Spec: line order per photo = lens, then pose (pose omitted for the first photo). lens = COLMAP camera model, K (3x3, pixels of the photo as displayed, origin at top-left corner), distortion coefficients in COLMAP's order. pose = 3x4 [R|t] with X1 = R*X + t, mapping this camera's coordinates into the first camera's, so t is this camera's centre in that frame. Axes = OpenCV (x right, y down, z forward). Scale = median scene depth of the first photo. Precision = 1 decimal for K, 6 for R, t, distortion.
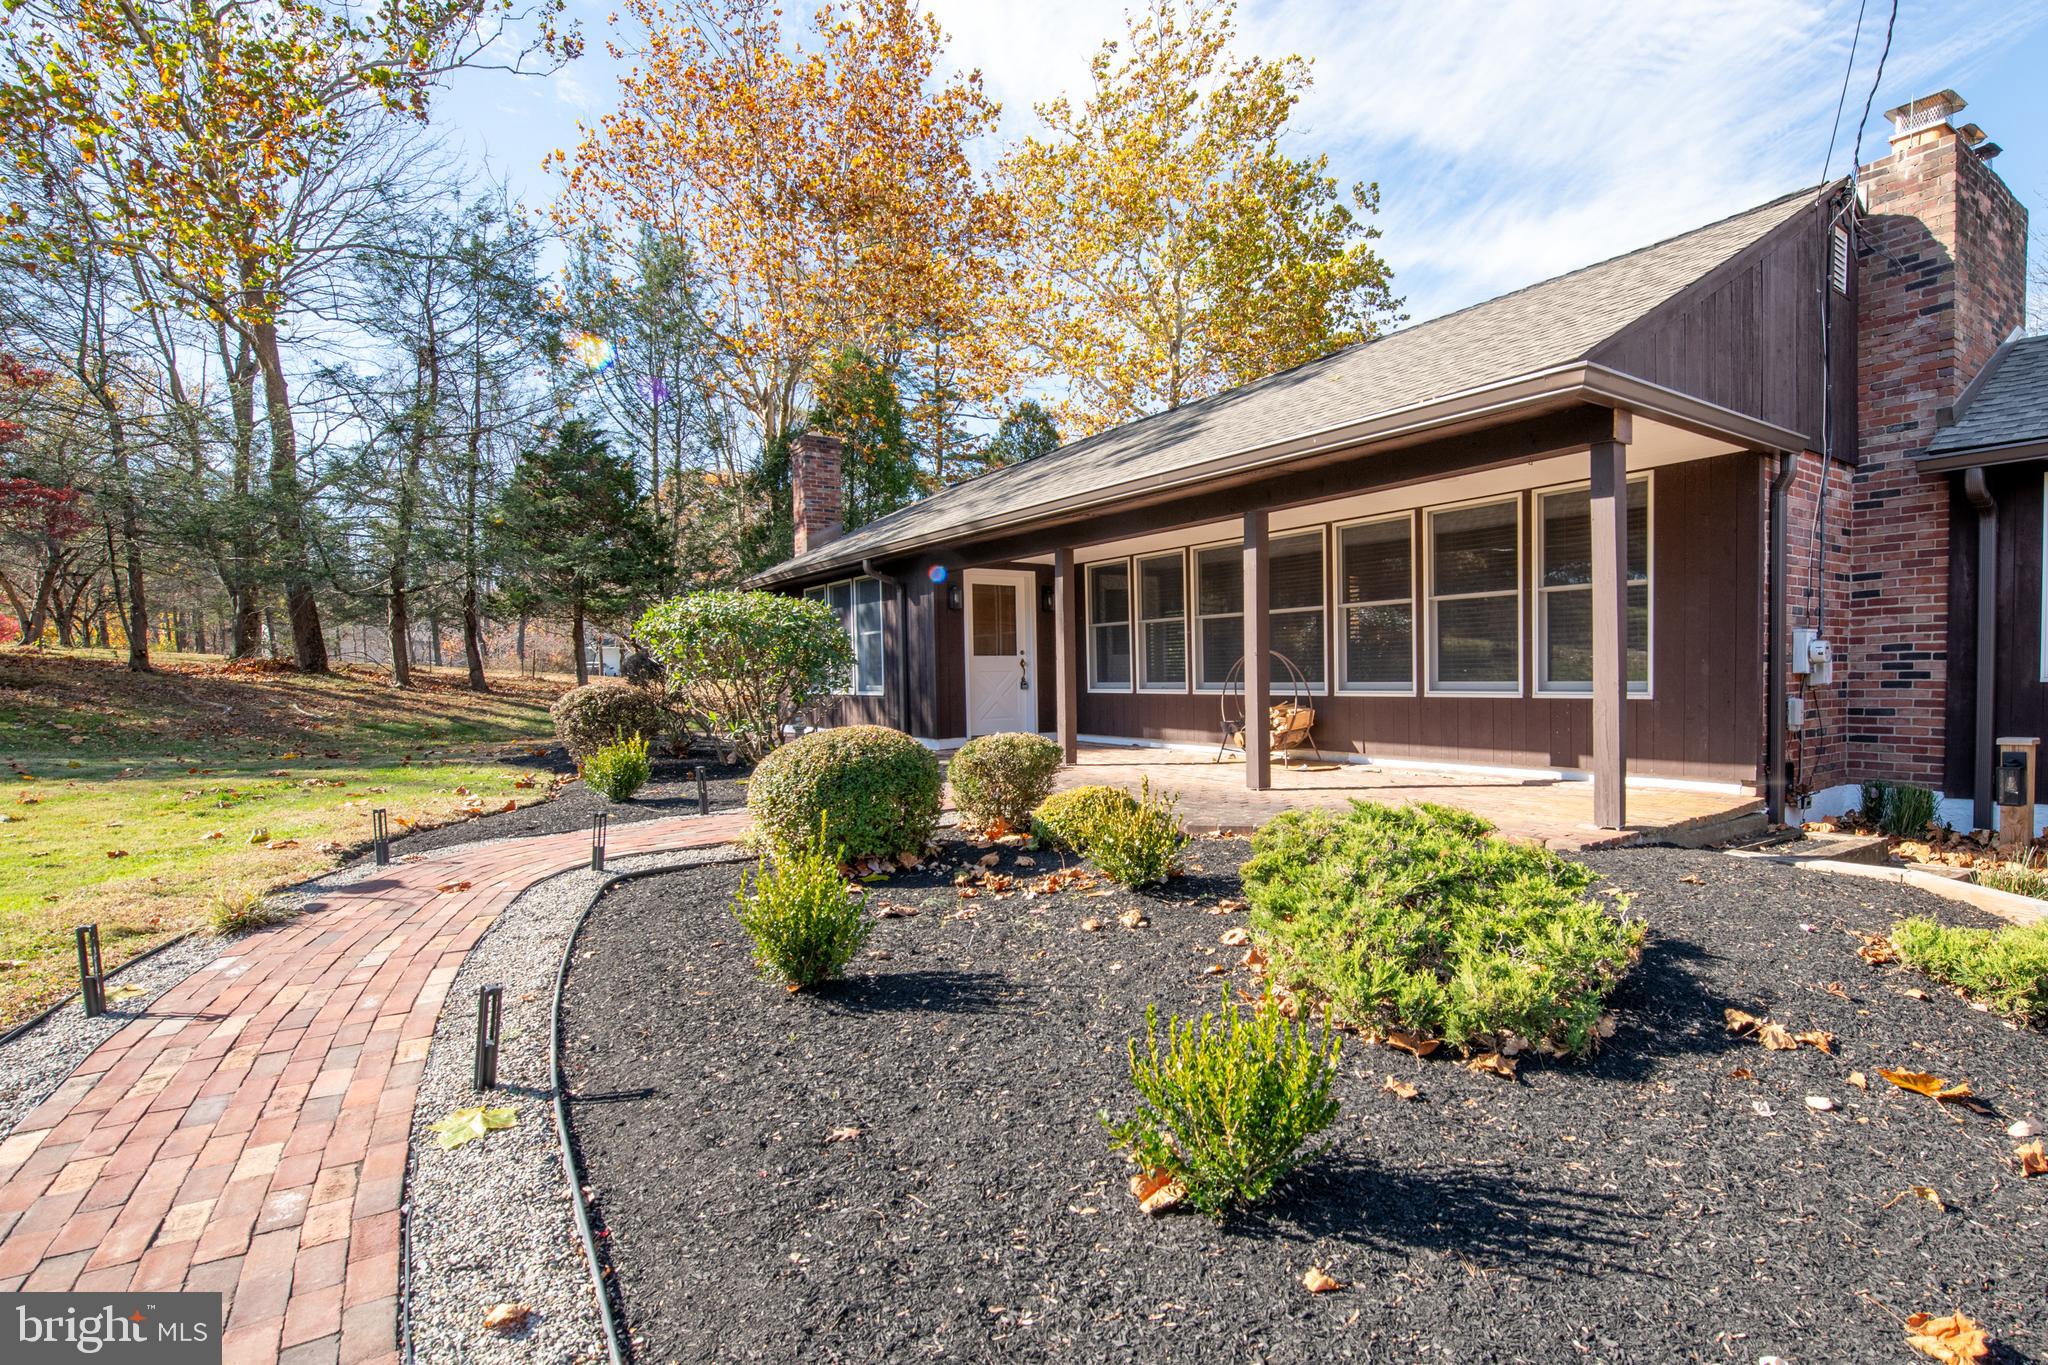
lens RADIAL K [[993.5, 0, 1177.0], [0, 993.5, 693.5], [0, 0, 1]] dist [-0.008330, -0.001110]
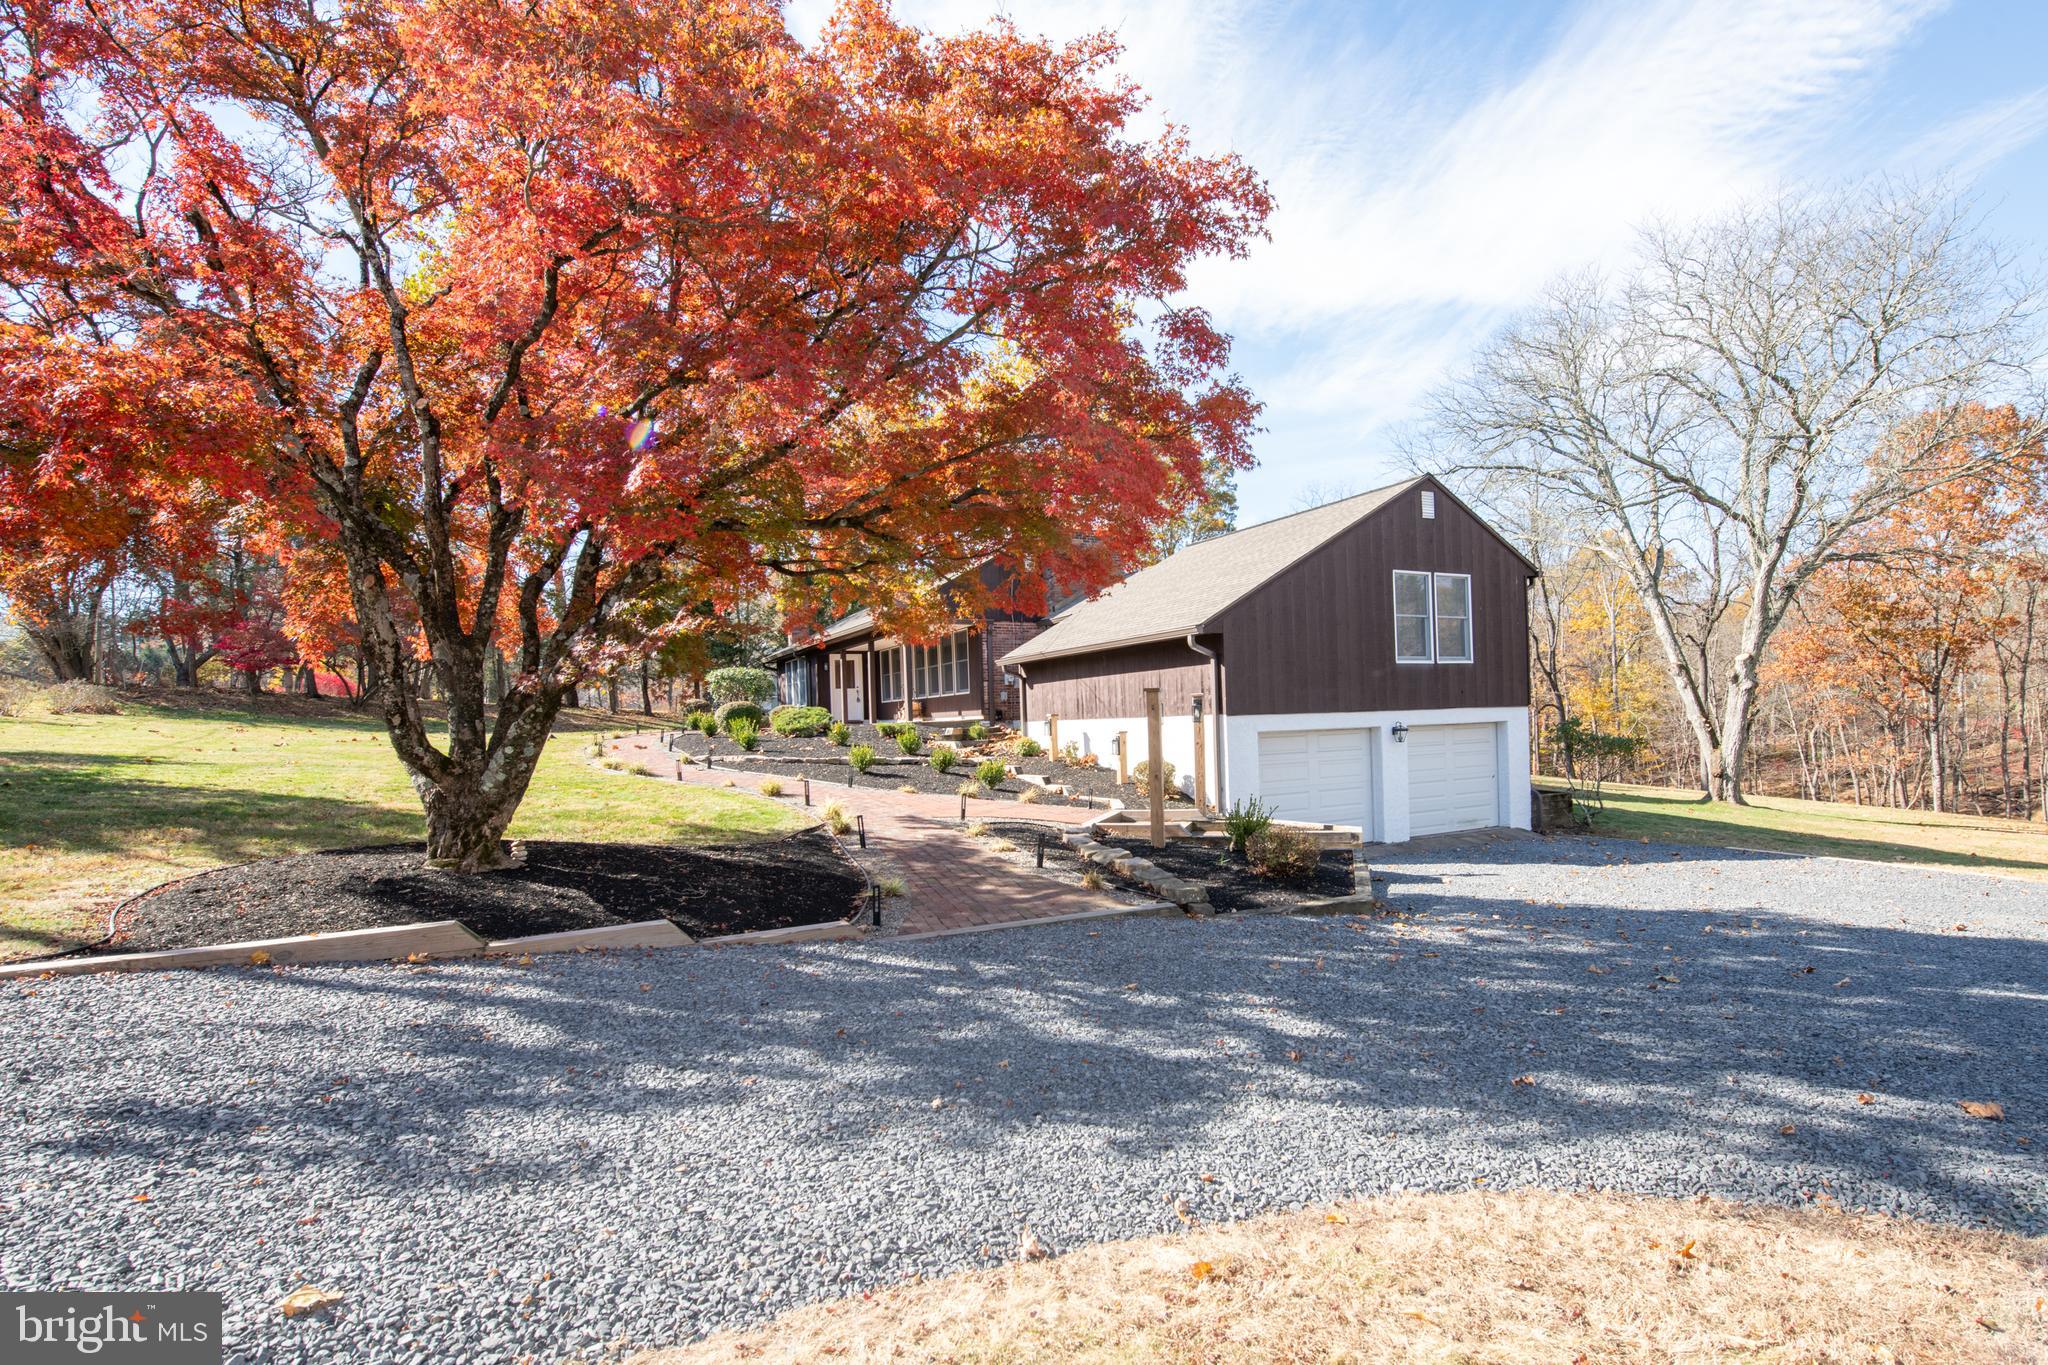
lens RADIAL K [[933.9, 0, 1115.3], [0, 933.9, 705.6], [0, 0, 1]] dist [0.002032, 0.000442]
pose [[0.989869, -0.021604, -0.140328, 0.515141], [0.017315, 0.999347, -0.031717, 0.057702], [0.140922, 0.028965, 0.989597, -0.771789]]
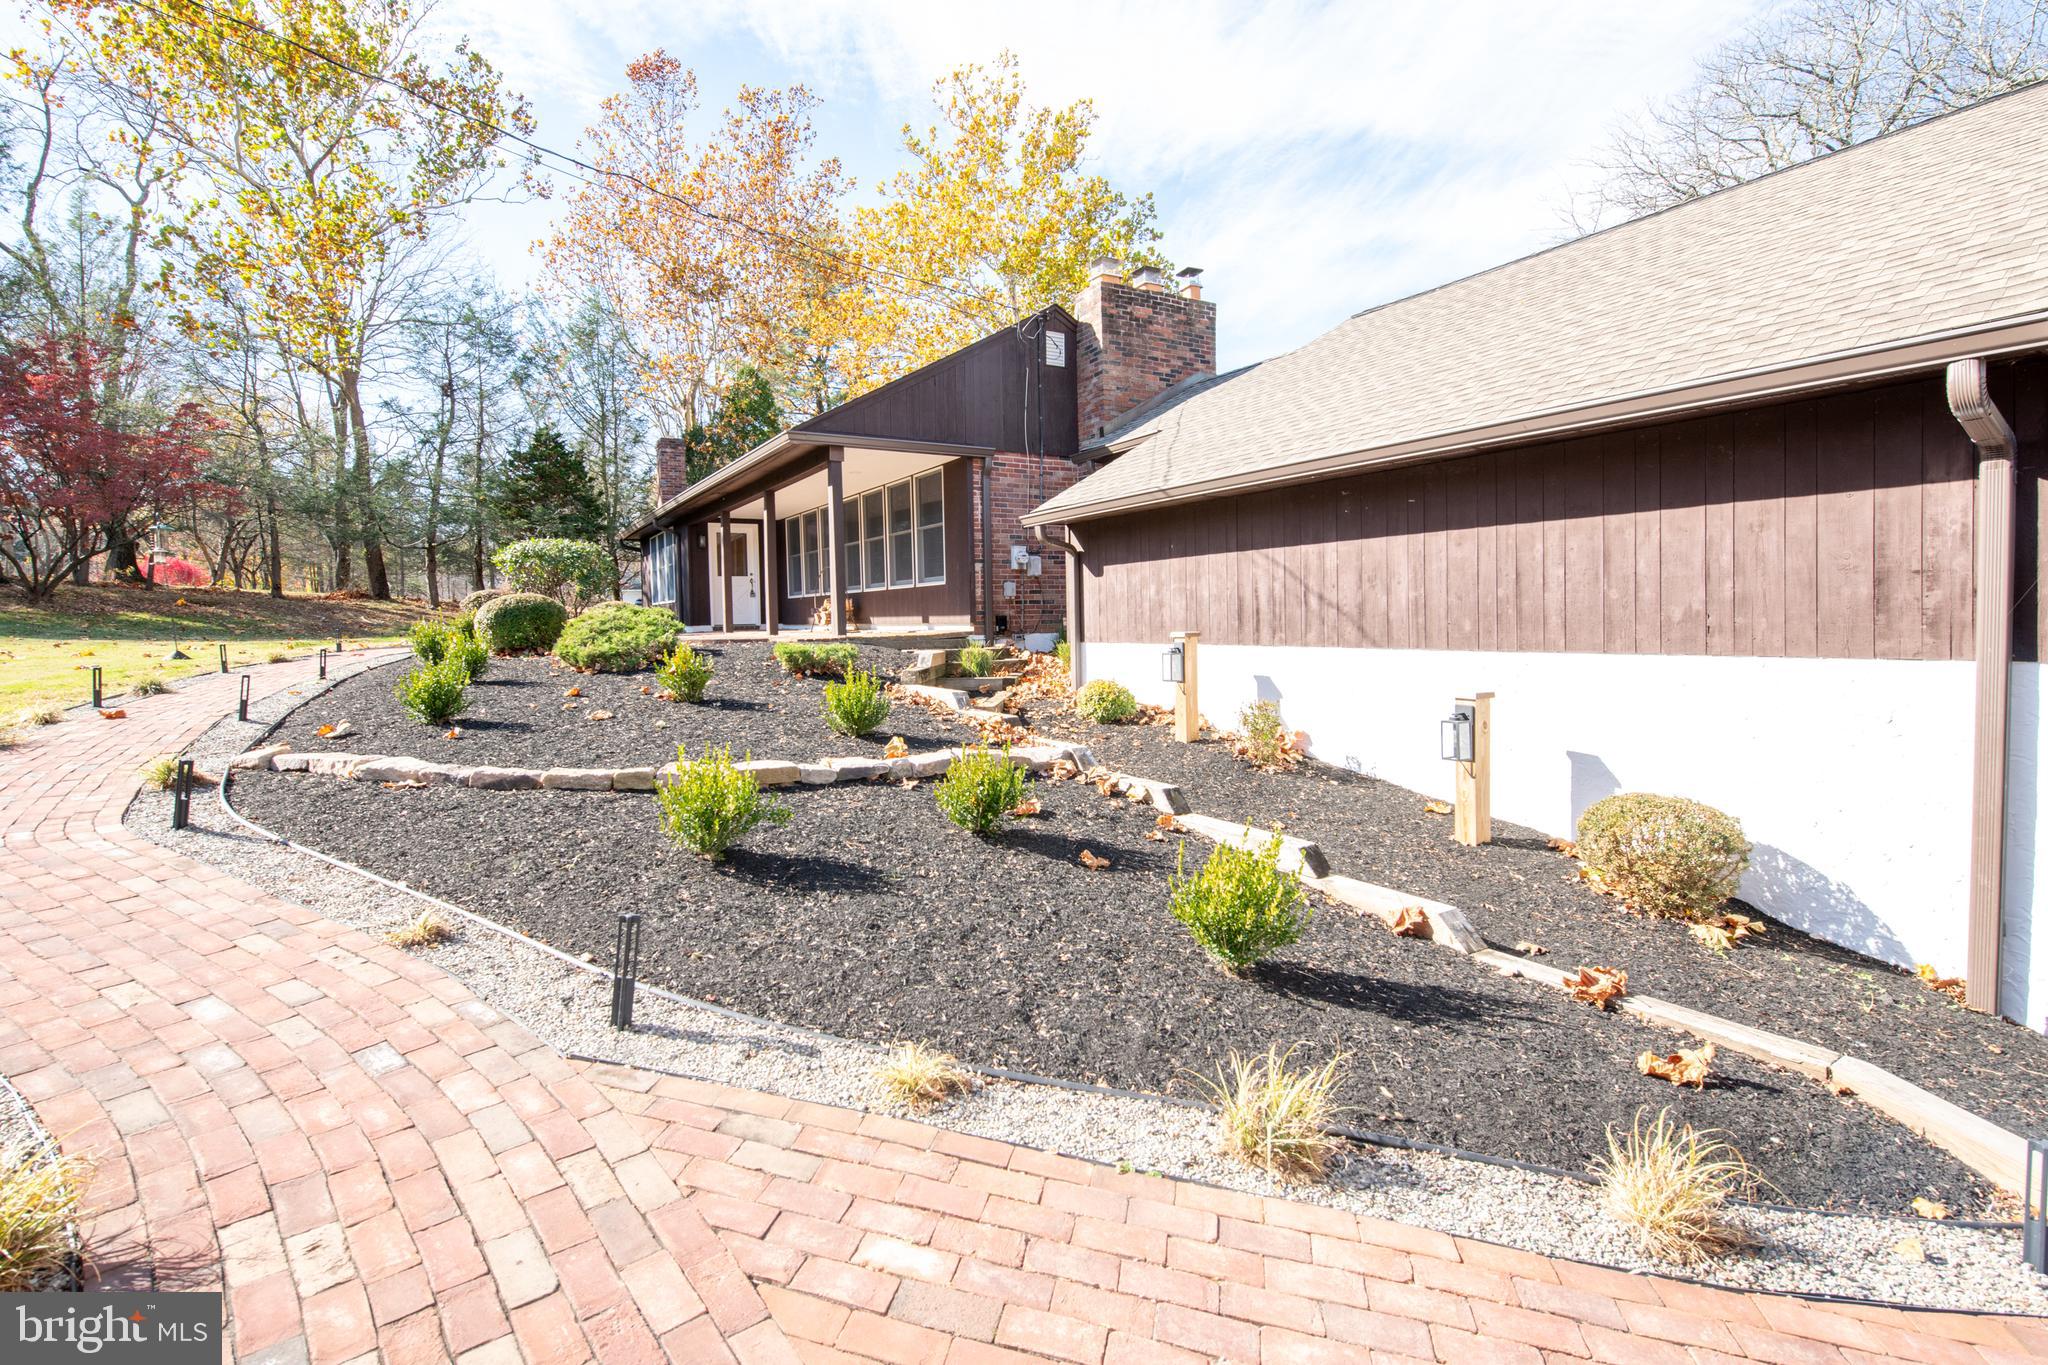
lens RADIAL K [[905.8, 0, 1013.2], [0, 905.8, 628.0], [0, 0, 1]] dist [-0.001555, 0.000049]
pose [[0.989736, -0.005201, -0.142811, 0.307645], [0.004596, 0.999979, -0.004567, 0.035526], [0.142832, 0.003864, 0.989739, -0.258488]]
